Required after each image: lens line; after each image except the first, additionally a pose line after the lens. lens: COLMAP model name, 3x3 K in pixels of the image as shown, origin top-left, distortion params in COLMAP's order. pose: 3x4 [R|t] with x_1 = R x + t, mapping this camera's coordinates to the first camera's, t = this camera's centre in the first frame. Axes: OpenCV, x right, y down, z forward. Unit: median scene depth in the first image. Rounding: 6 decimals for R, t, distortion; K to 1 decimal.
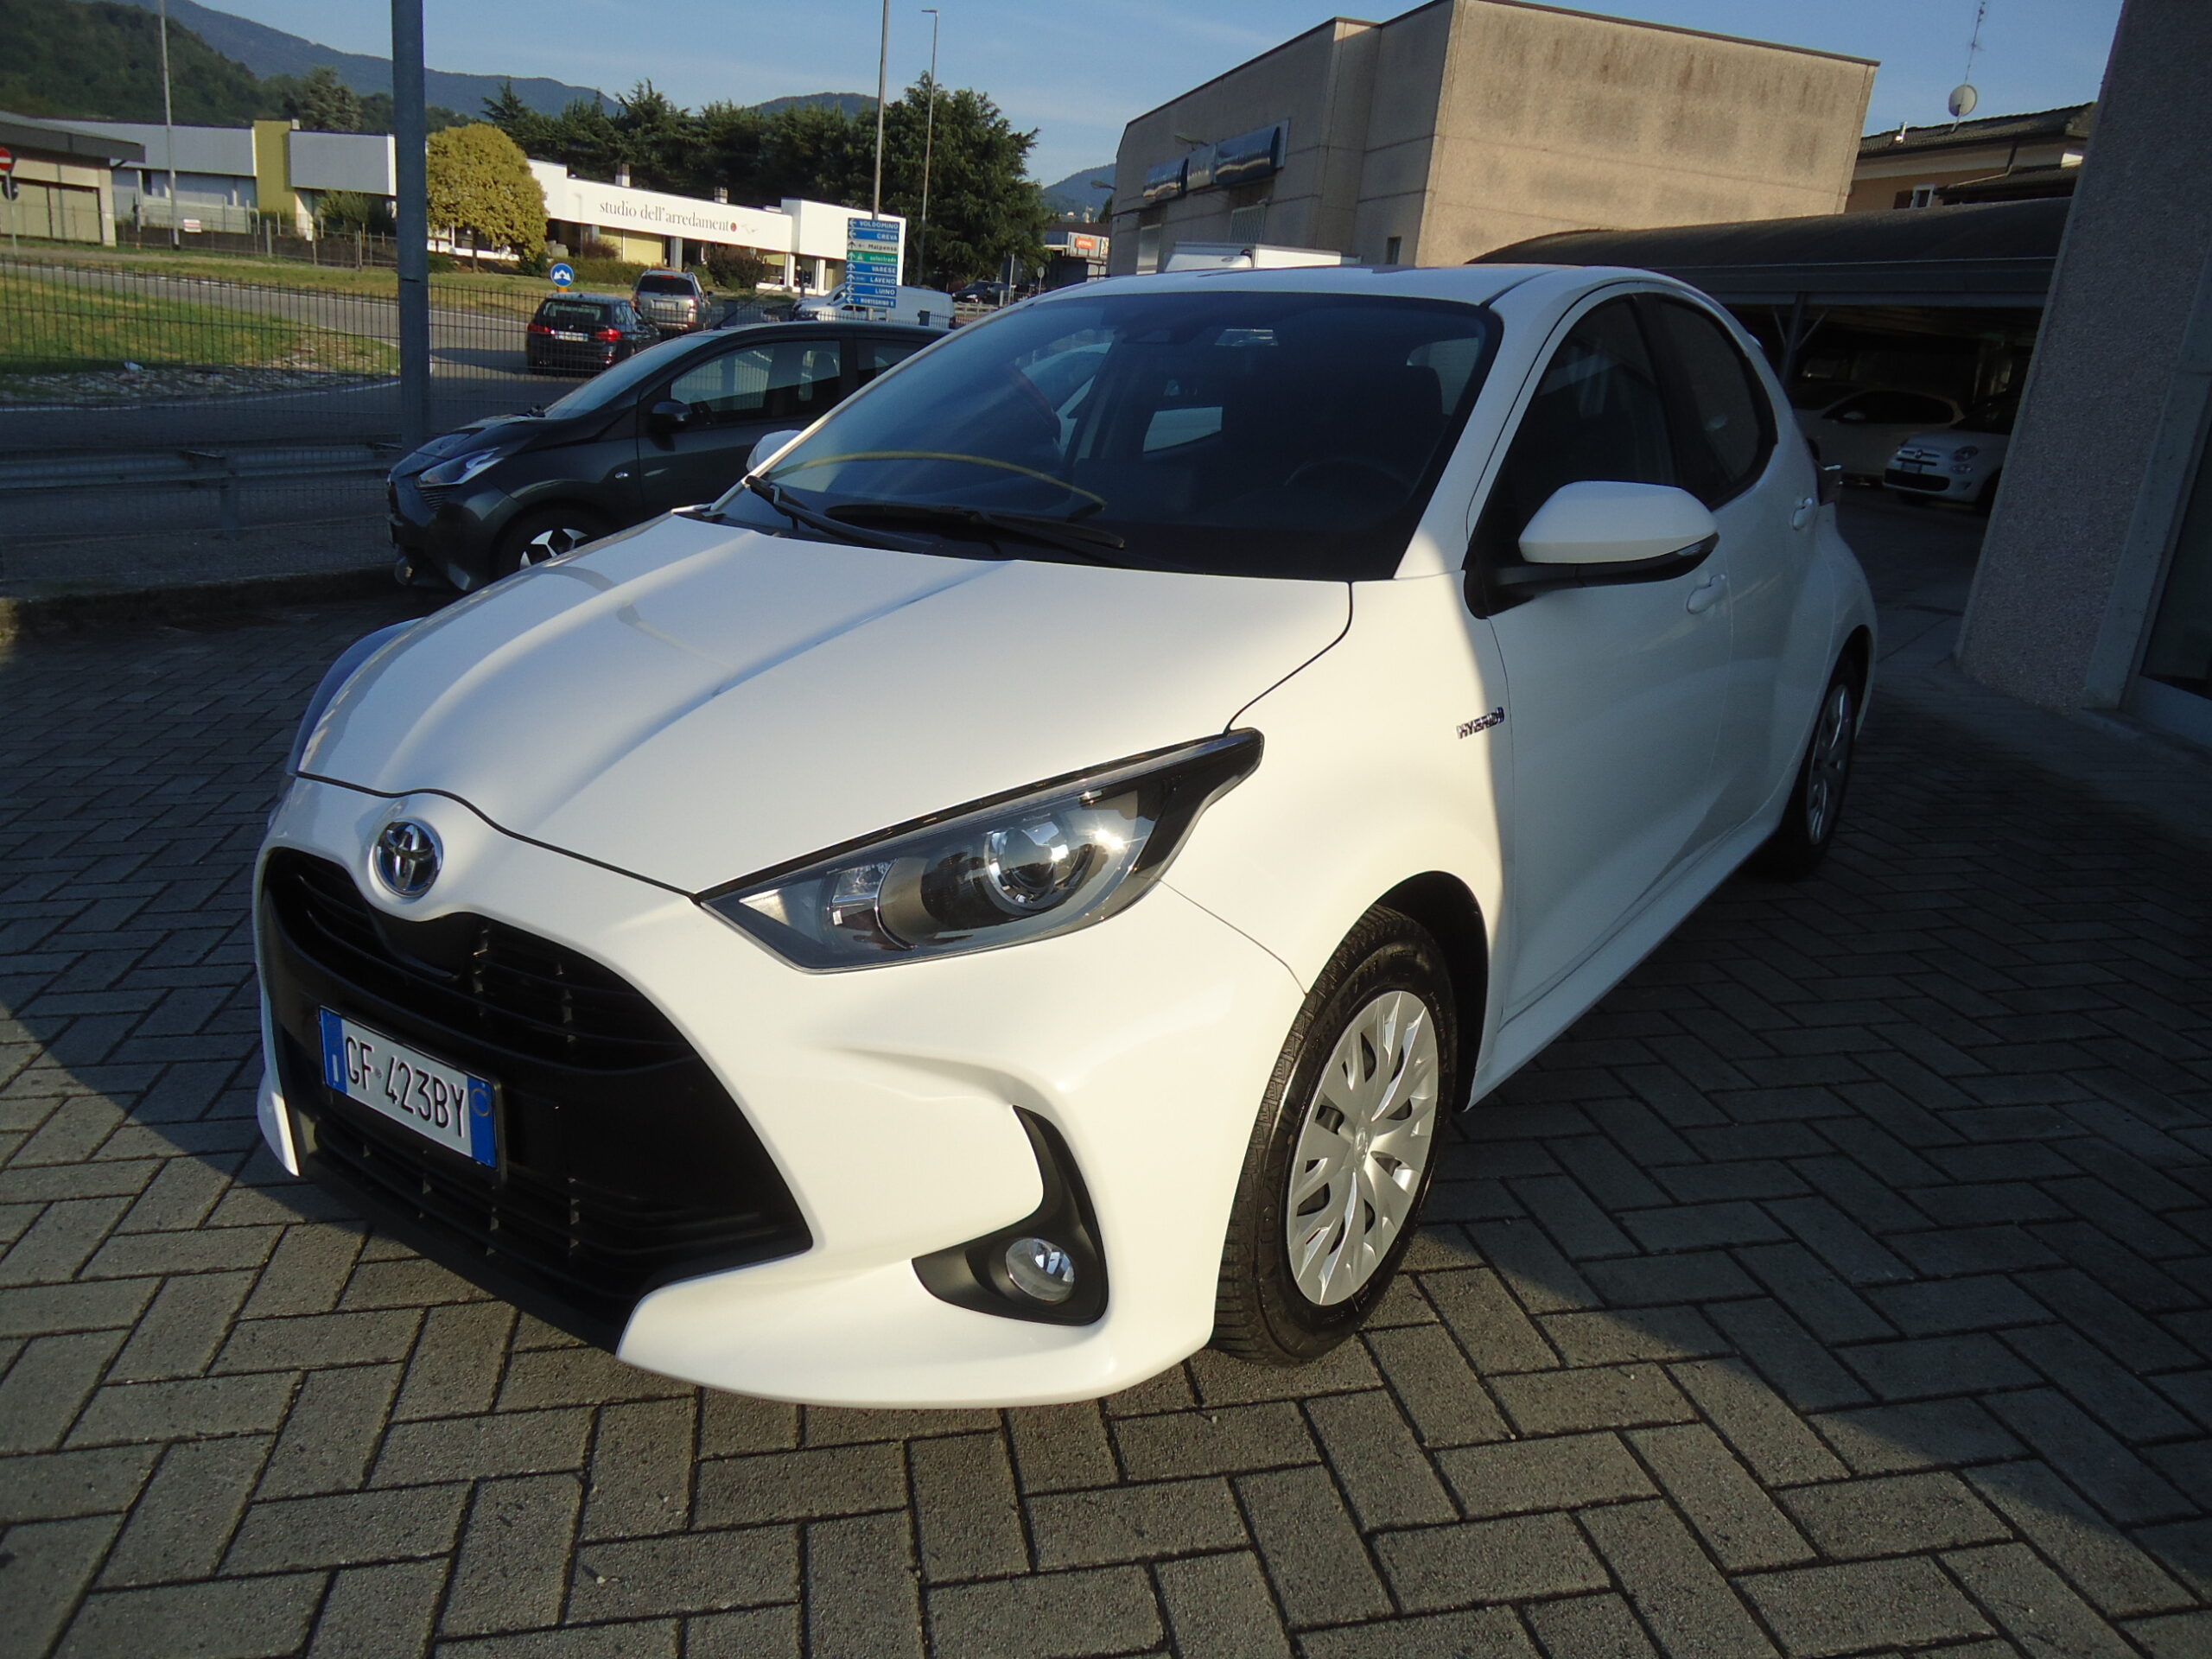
lens RADIAL K [[1614.2, 0, 1106.0], [0, 1614.2, 829.5], [0, 0, 1]] dist [-0.009457, 0.003360]
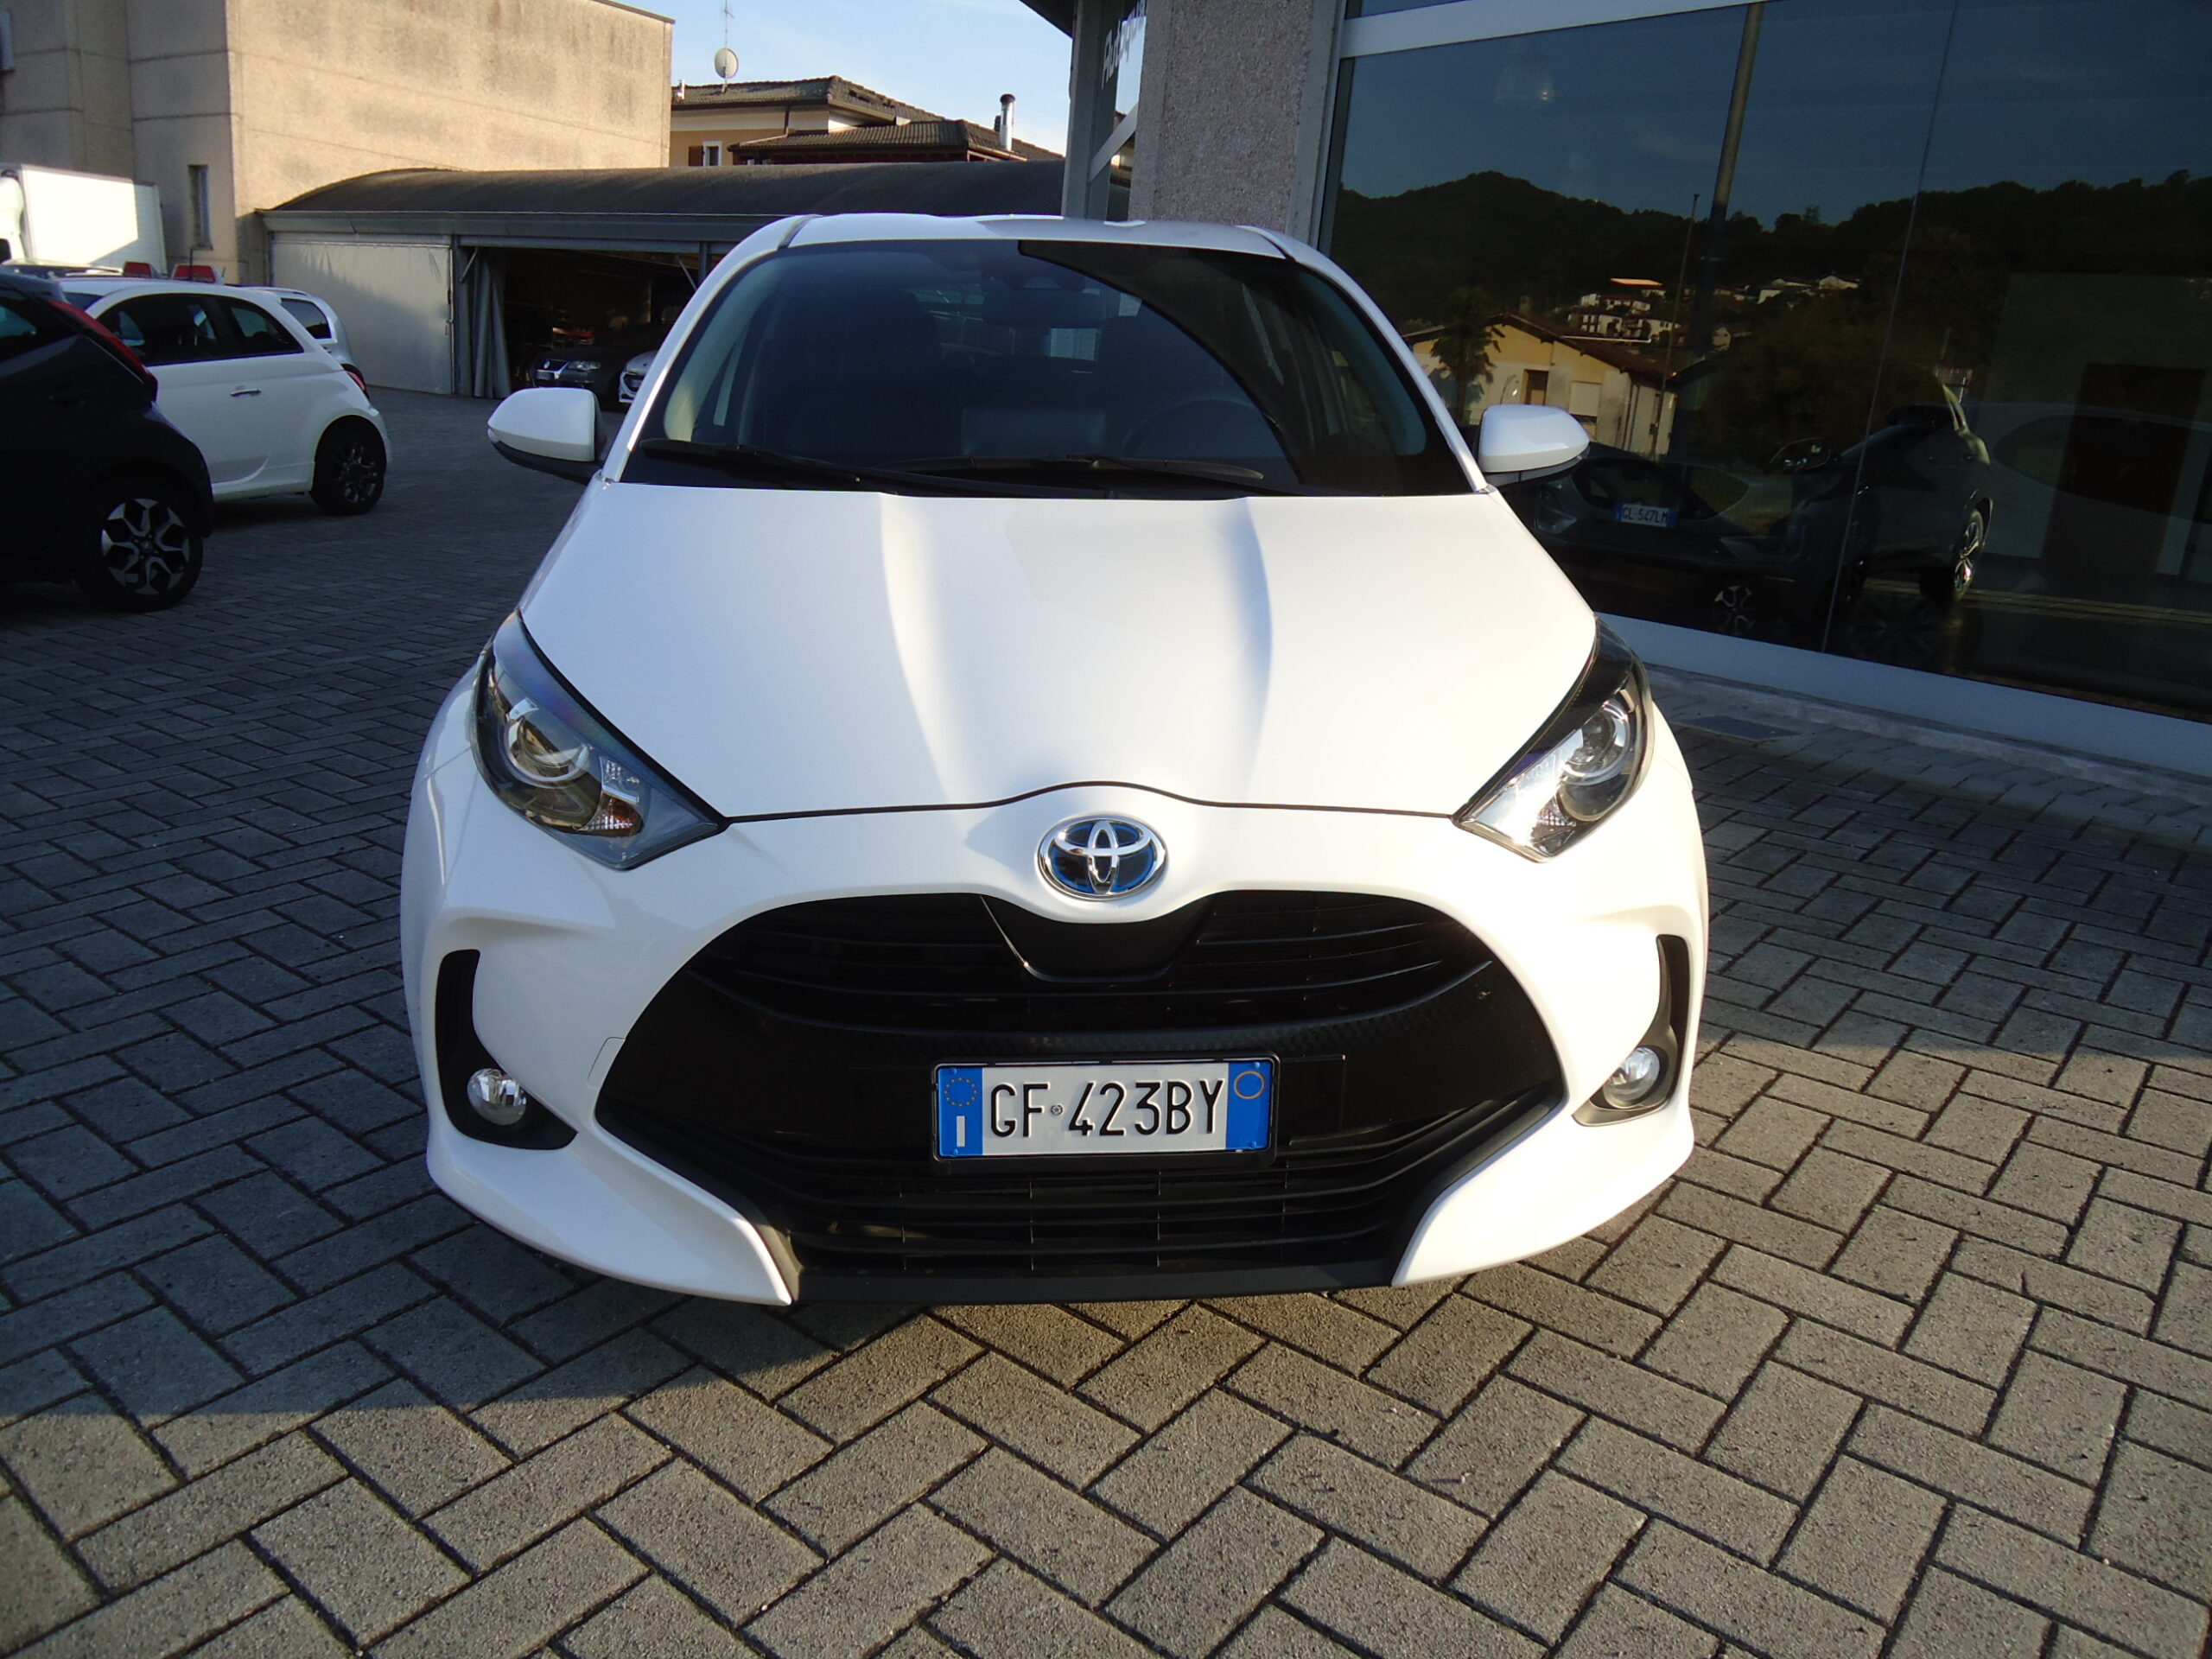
lens RADIAL K [[1627.0, 0, 1106.0], [0, 1627.0, 829.5], [0, 0, 1]] dist [-0.003264, 0.006586]
pose [[0.758669, -0.198068, 0.620638, -0.069048], [0.180910, 0.979246, 0.091368, -0.005720], [-0.625854, 0.042962, 0.778756, 0.019446]]
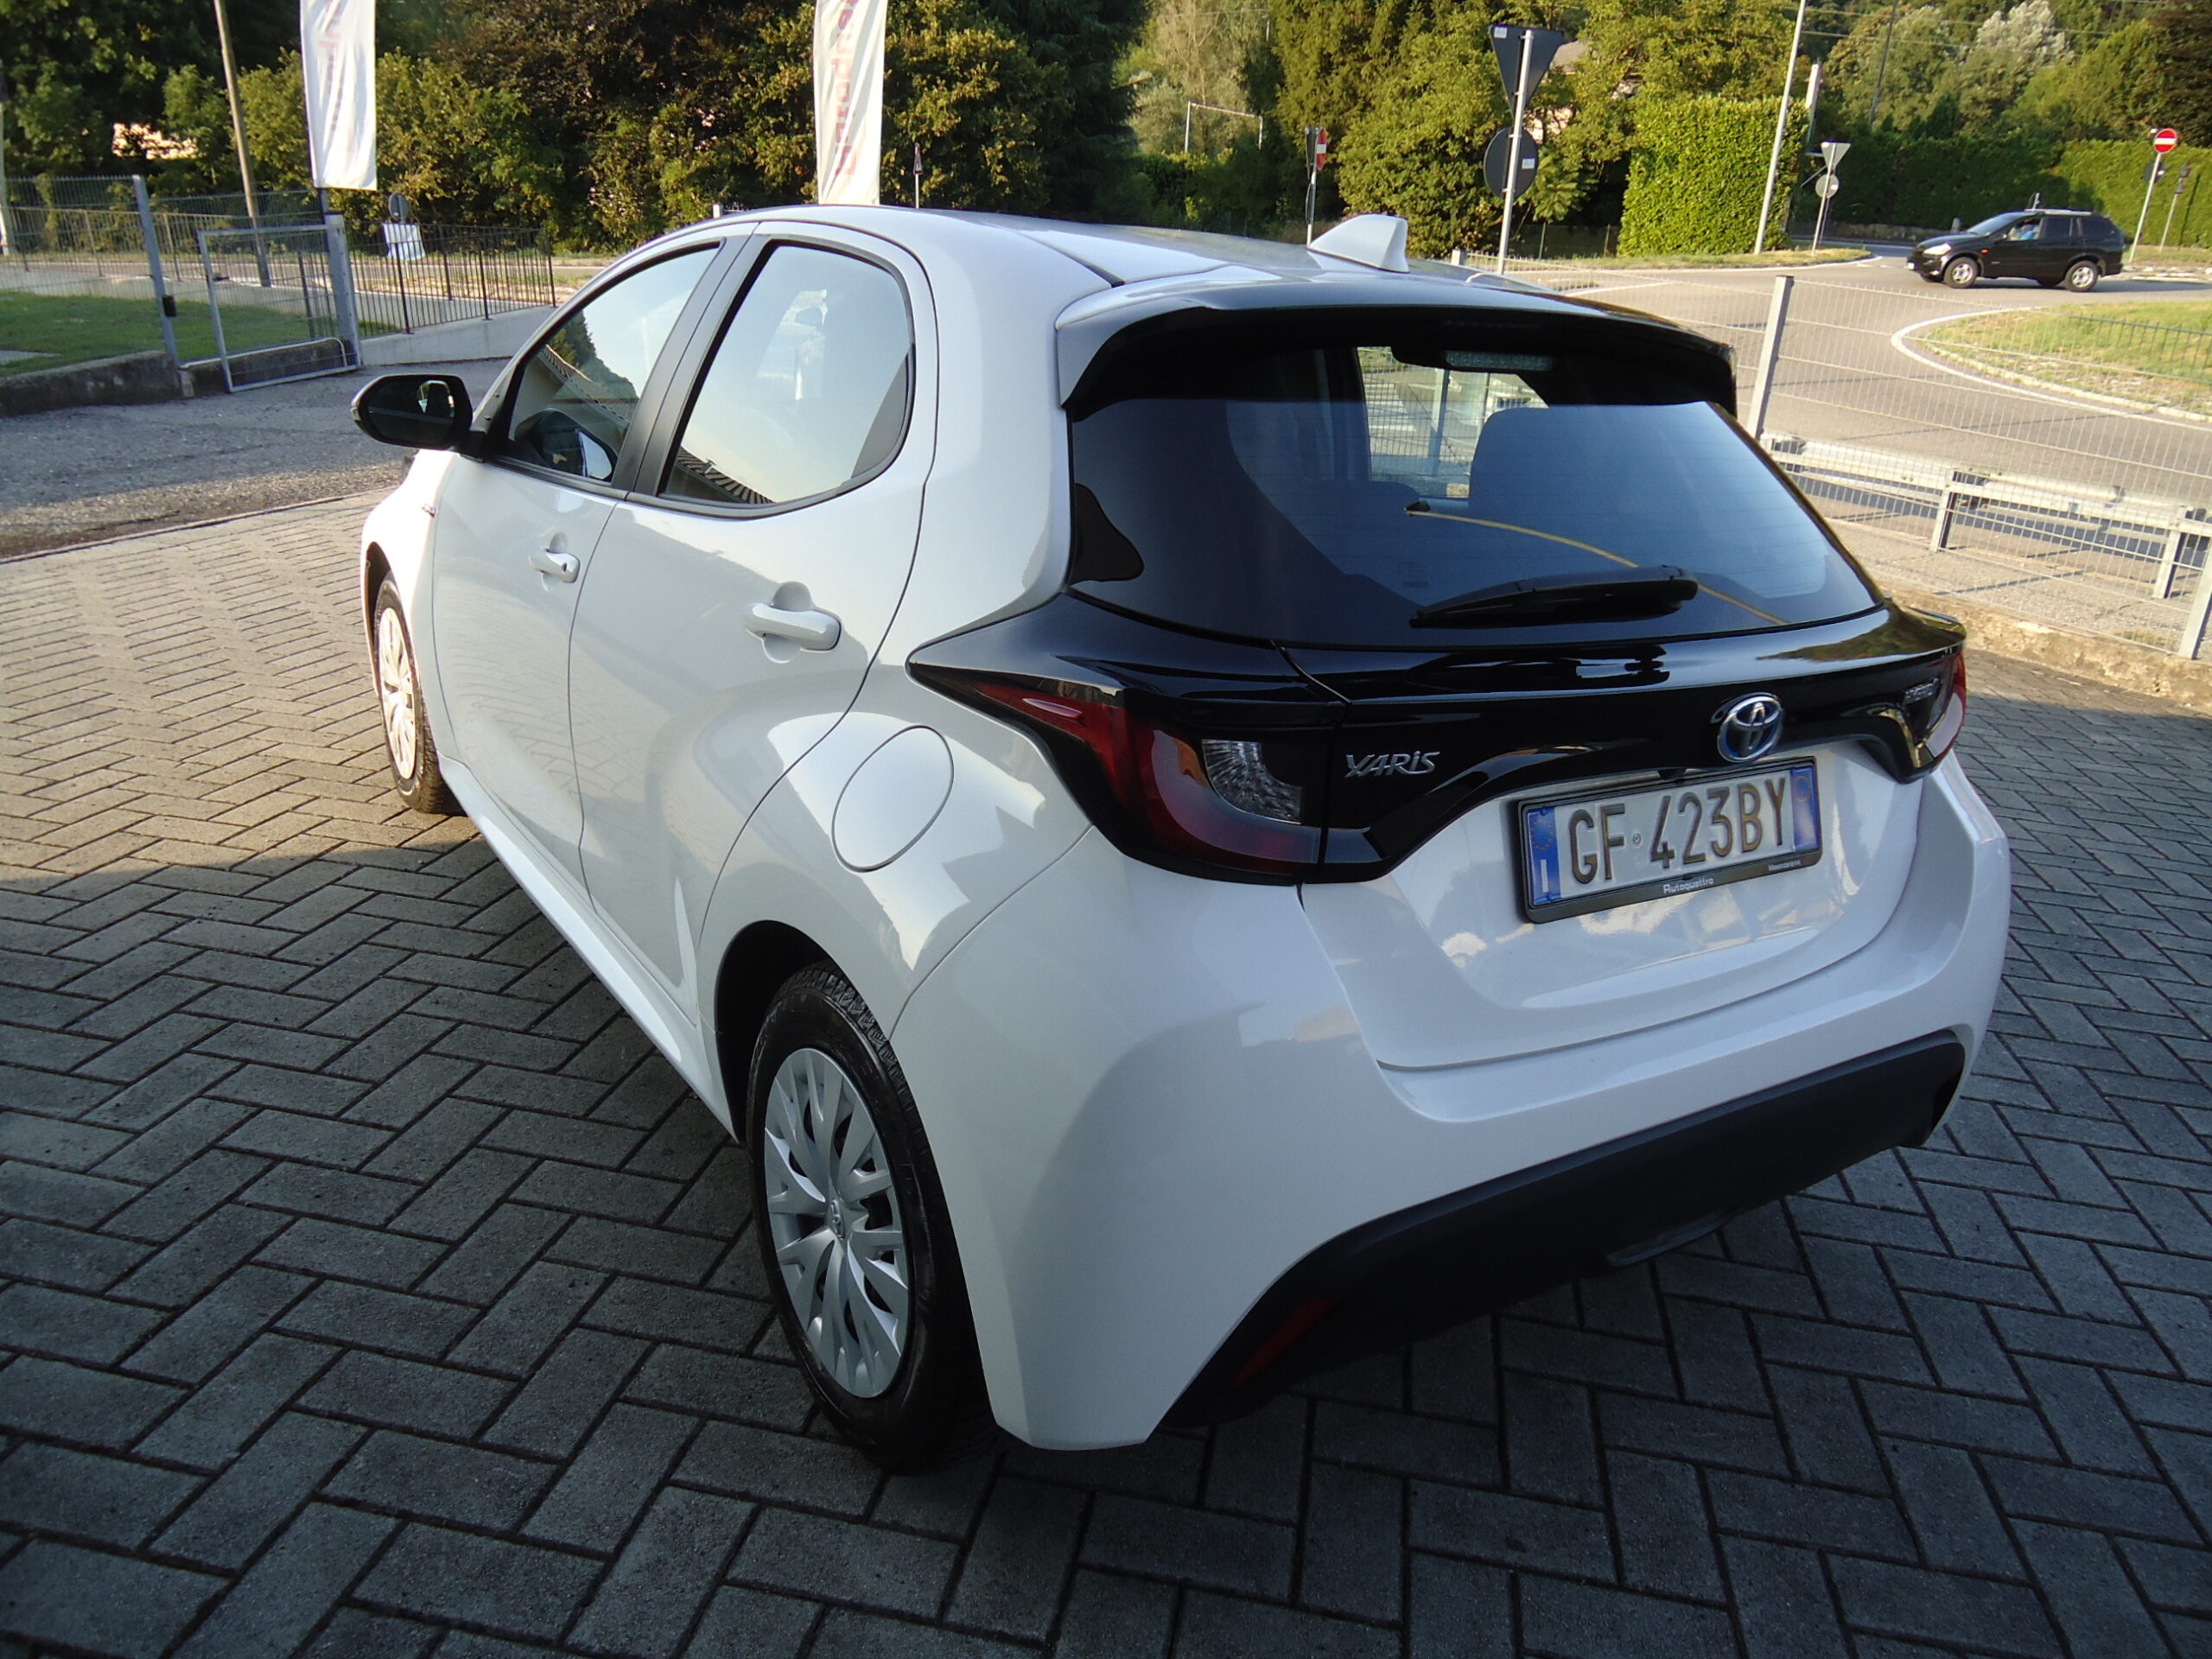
lens RADIAL K [[1614.2, 0, 1106.0], [0, 1614.2, 829.5], [0, 0, 1]] dist [-0.009457, 0.003360]
pose [[-0.359110, 0.249444, -0.899343, 0.123583], [-0.360264, 0.851885, 0.380135, -0.052593], [0.860959, 0.460511, -0.216055, 0.169420]]
